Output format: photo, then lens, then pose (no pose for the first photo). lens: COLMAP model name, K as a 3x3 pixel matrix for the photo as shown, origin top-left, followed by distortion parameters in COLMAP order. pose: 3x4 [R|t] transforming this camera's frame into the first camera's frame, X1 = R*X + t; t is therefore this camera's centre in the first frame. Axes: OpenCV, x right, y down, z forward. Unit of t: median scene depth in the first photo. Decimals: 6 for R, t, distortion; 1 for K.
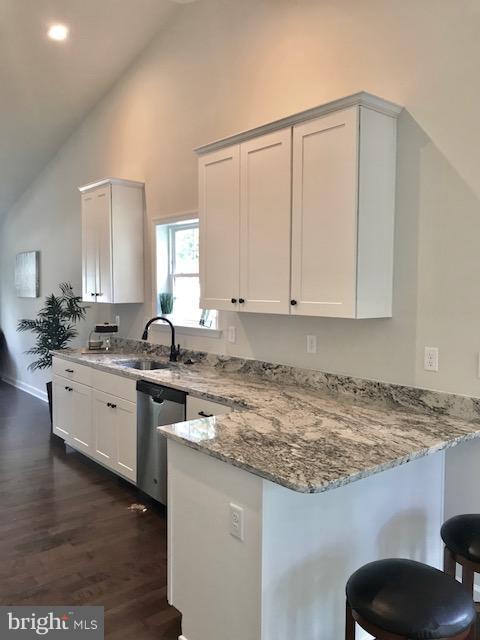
lens RADIAL K [[532.0, 0, 238.6], [0, 532.0, 316.3], [0, 0, 1]] dist [0.076066, -0.060598]
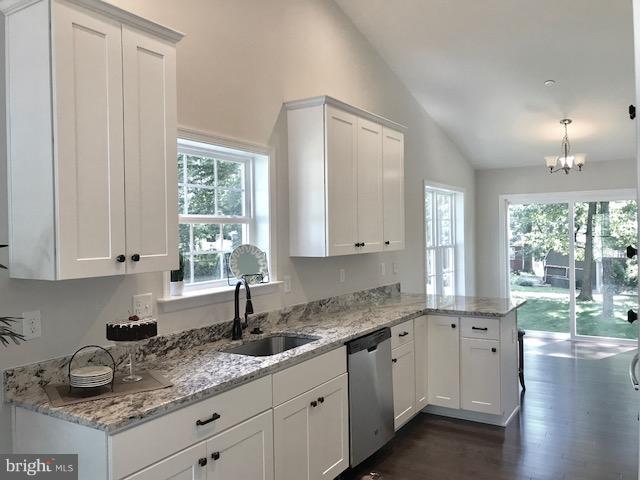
lens RADIAL K [[532.0, 0, 315.7], [0, 532.0, 238.7], [0, 0, 1]] dist [0.076066, -0.060598]
pose [[-0.304482, -0.009648, 0.952469, -0.993254], [0.077807, 0.996355, 0.034965, -0.081873], [-0.949335, 0.084755, -0.302621, 1.296650]]
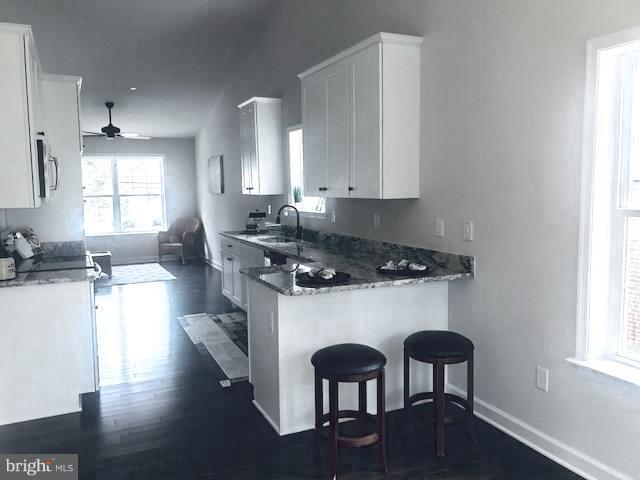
lens RADIAL K [[532.0, 0, 317.3], [0, 532.0, 240.6], [0, 0, 1]] dist [0.076066, -0.060598]
pose [[0.965302, 0.009940, -0.260946, 0.299618], [0.001753, 0.999006, 0.044540, 0.037326], [0.261130, -0.043452, 0.964325, -0.271457]]
